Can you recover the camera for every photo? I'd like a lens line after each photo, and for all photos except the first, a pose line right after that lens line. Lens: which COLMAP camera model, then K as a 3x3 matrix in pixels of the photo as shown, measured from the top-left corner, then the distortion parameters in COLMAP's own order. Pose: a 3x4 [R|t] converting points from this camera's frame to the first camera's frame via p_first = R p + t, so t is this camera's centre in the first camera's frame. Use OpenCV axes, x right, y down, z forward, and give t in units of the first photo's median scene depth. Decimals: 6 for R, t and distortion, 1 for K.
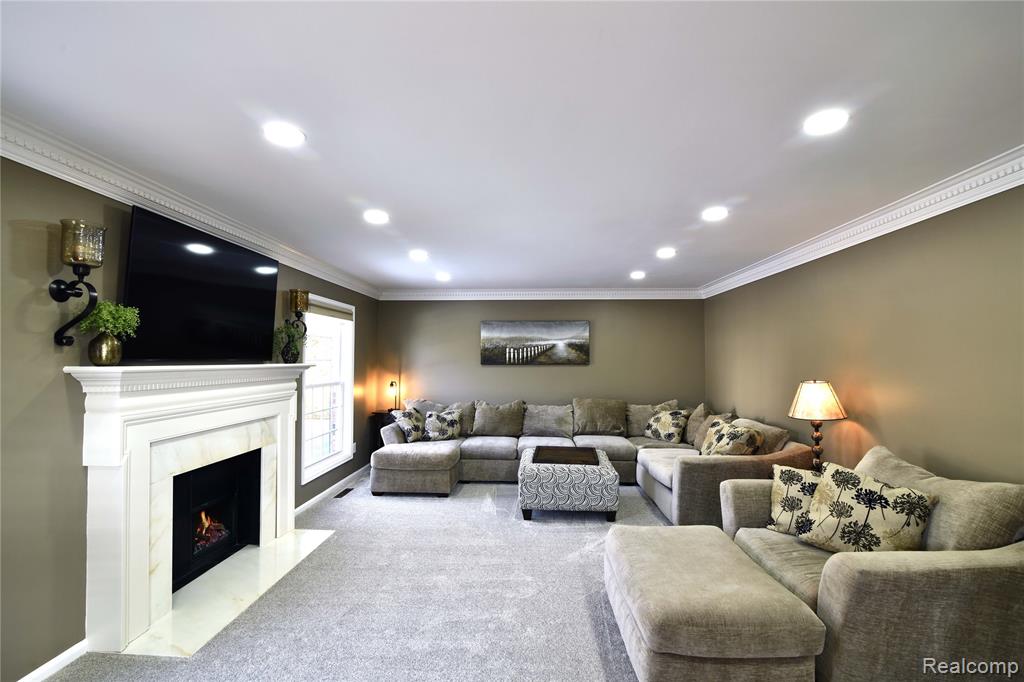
lens RADIAL K [[484.0, 0, 511.6], [0, 484.0, 341.3], [0, 0, 1]] dist [-0.018914, -0.000571]
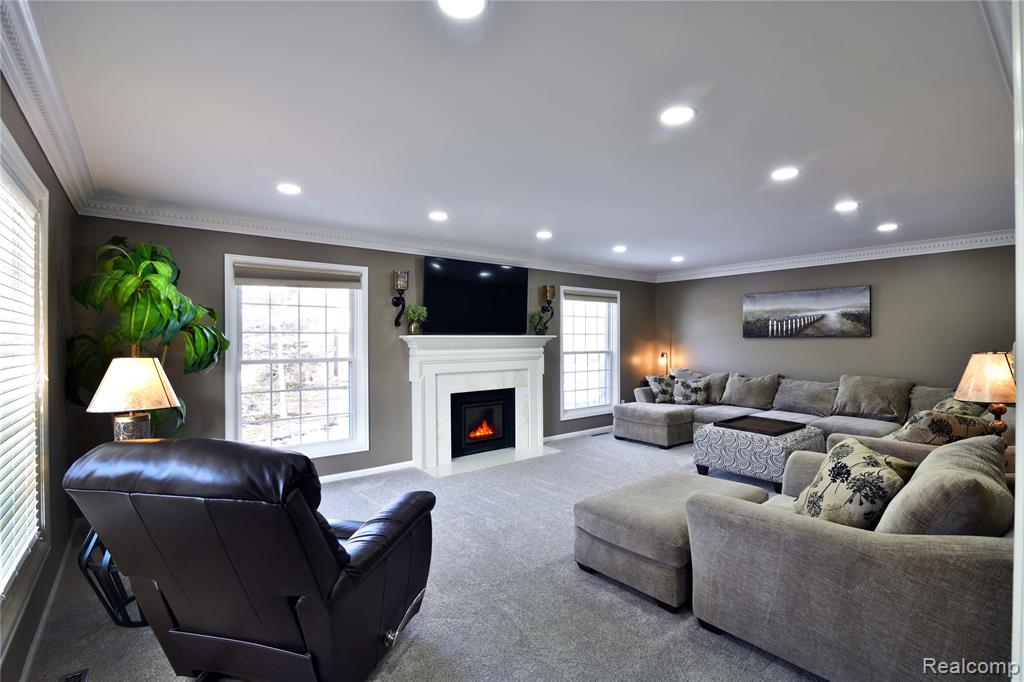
lens RADIAL K [[484.0, 0, 512.5], [0, 484.0, 341.9], [0, 0, 1]] dist [-0.018914, -0.000571]
pose [[0.648857, 0.001139, -0.760910, 0.447265], [0.032577, 0.999040, 0.029274, 0.013400], [0.760213, -0.043783, 0.648197, -0.027373]]
